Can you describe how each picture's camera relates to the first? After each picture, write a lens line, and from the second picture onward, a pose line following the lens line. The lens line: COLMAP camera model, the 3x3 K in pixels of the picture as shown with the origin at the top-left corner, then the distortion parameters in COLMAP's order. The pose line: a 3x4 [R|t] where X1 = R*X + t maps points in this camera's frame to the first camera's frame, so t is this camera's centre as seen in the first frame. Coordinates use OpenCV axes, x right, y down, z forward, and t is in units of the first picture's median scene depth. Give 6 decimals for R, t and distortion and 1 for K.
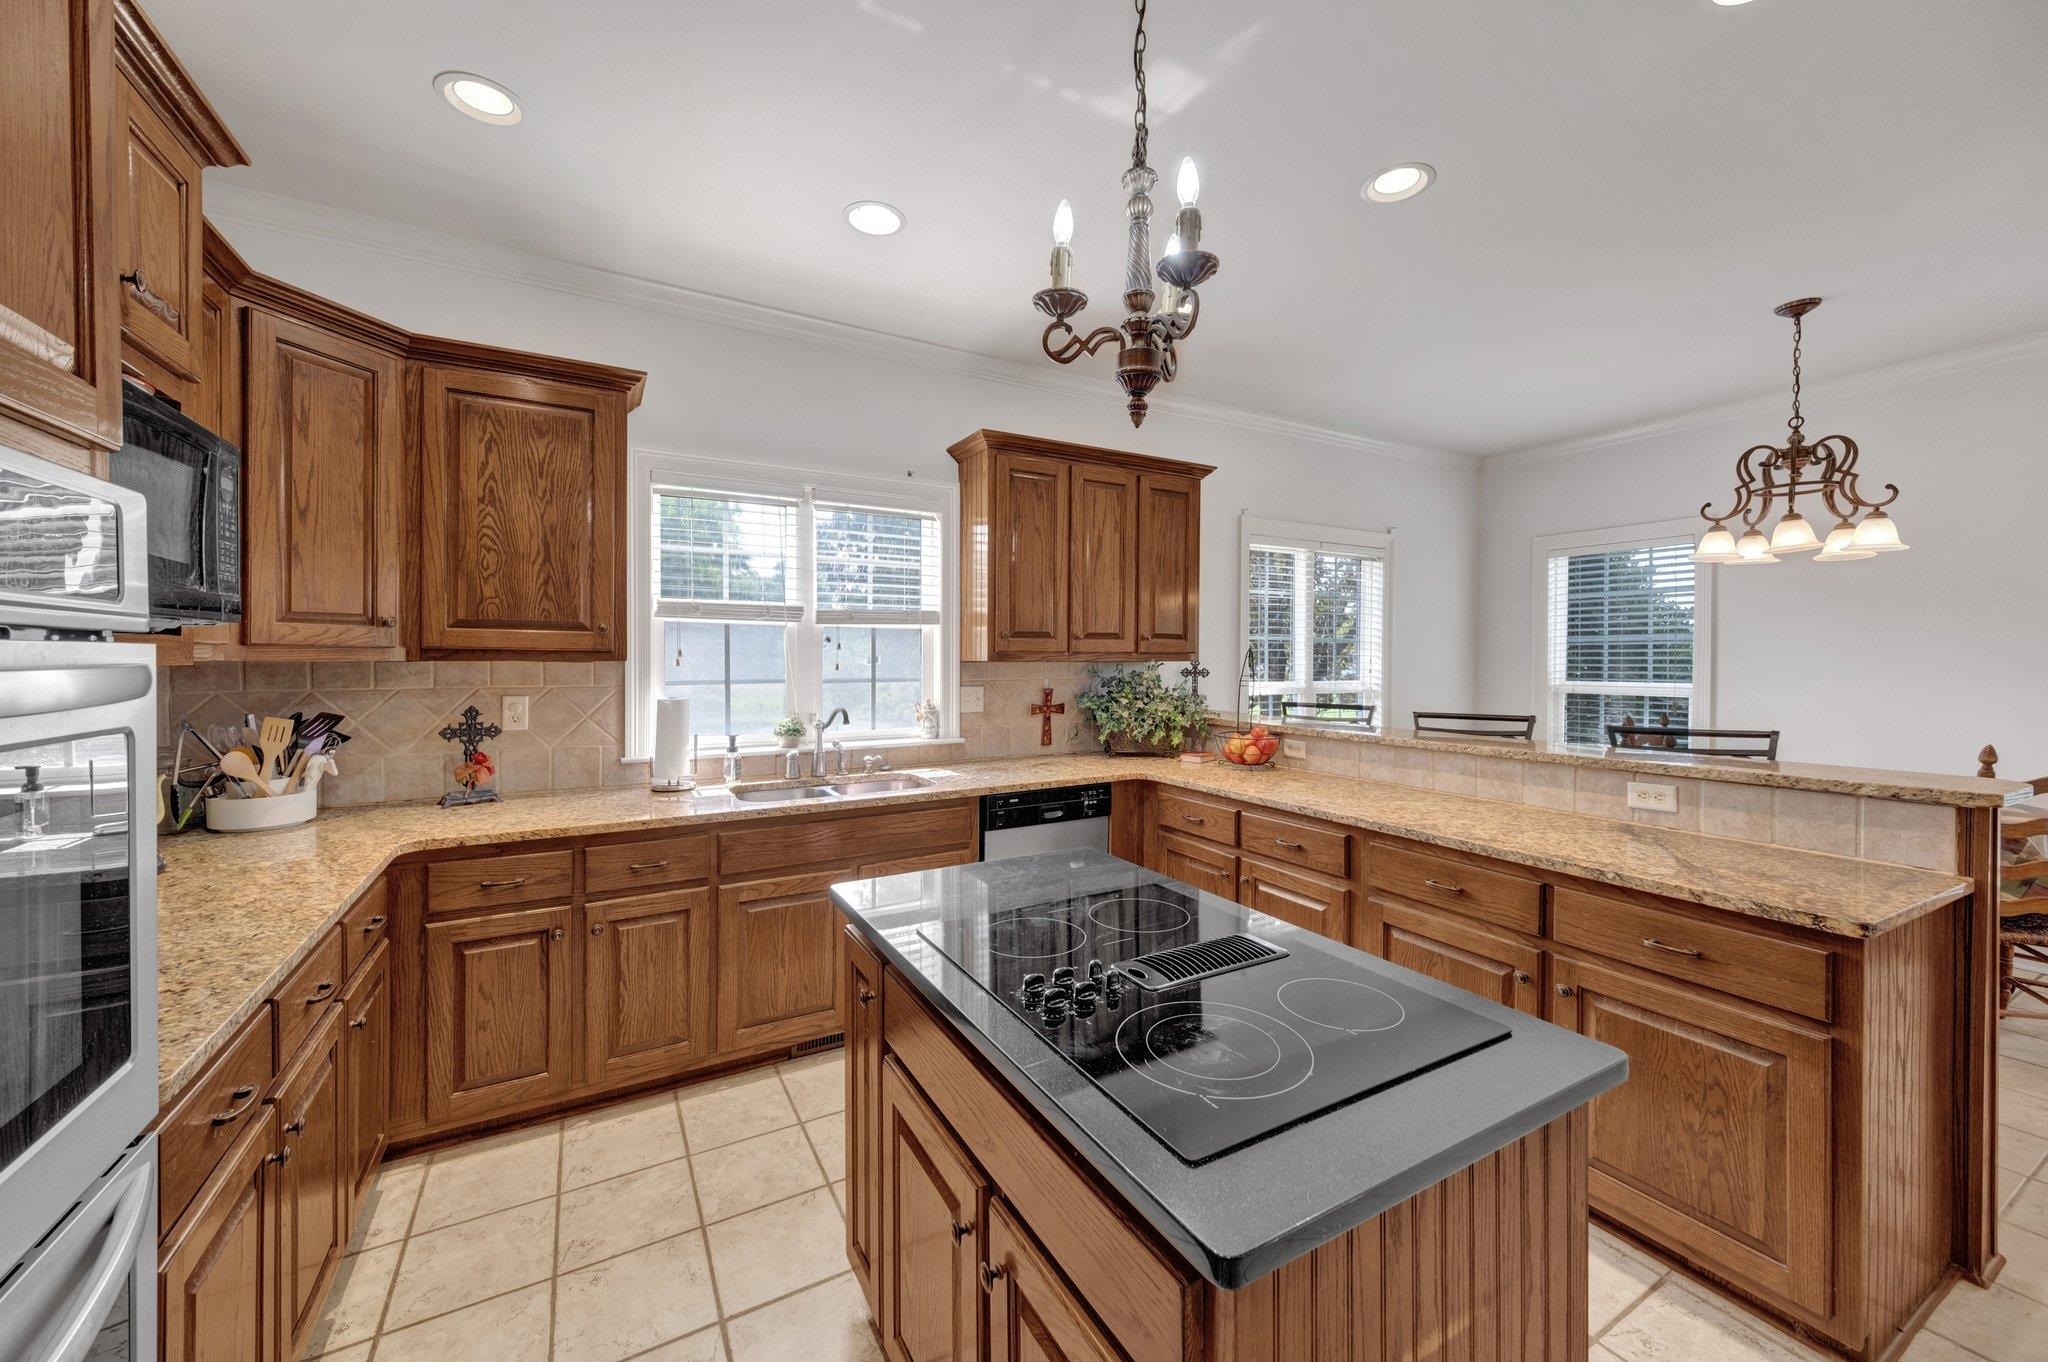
lens RADIAL K [[775.4, 0, 1019.0], [0, 775.4, 674.3], [0, 0, 1]] dist [0.008076, -0.001620]
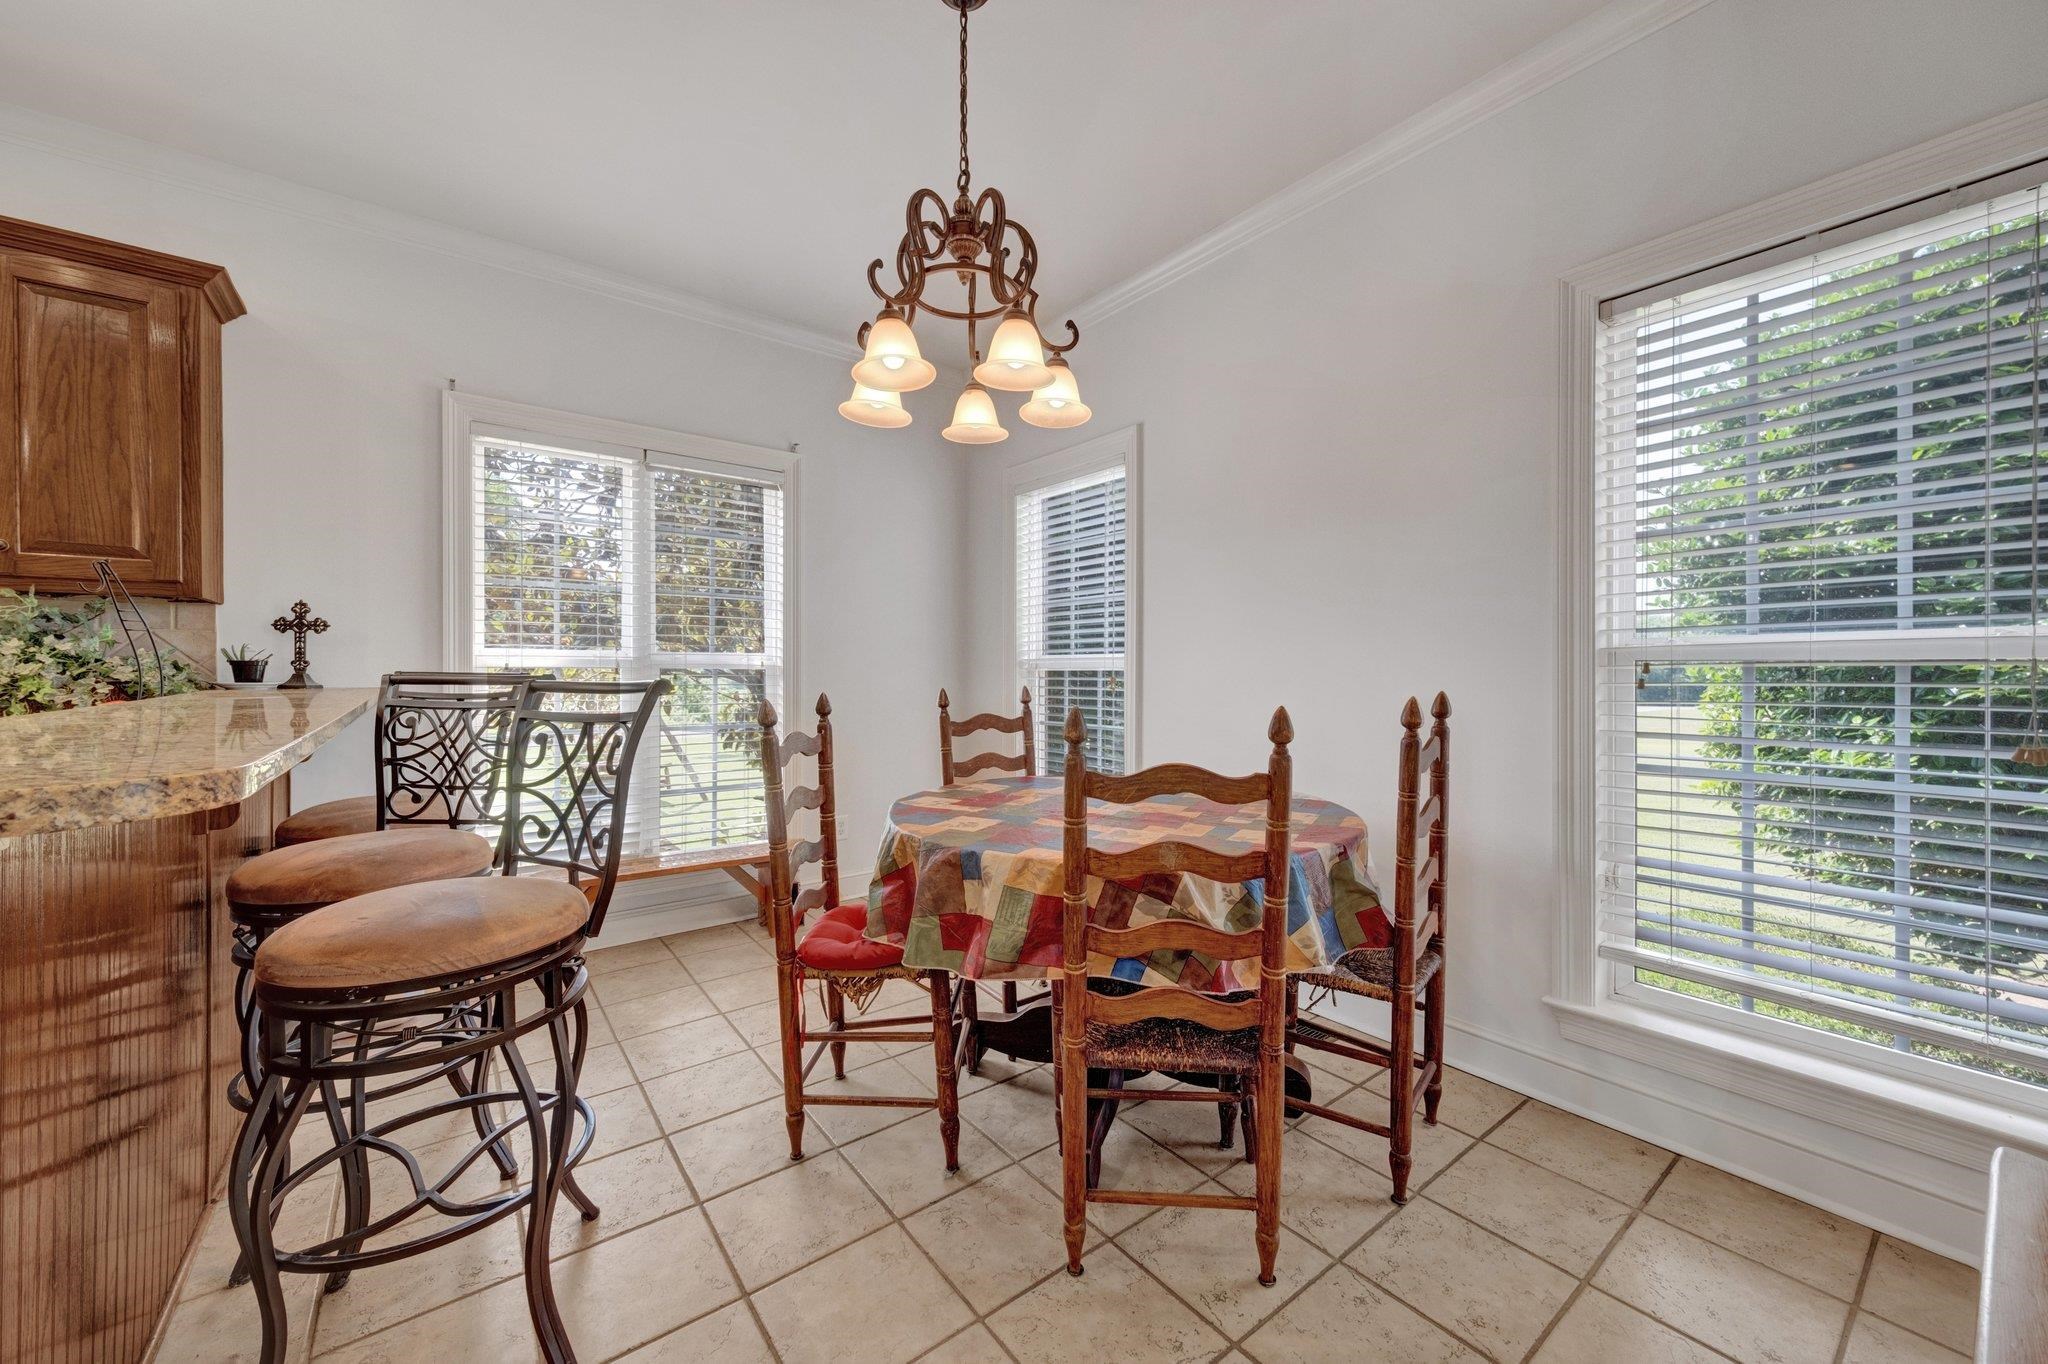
lens RADIAL K [[775.4, 0, 1054.9], [0, 775.4, 671.7], [0, 0, 1]] dist [0.008076, -0.001620]
pose [[0.983311, 0.003104, 0.181906, 0.822718], [-0.002405, 0.999989, -0.004068, 0.041695], [-0.181917, 0.003563, 0.983307, 0.328139]]
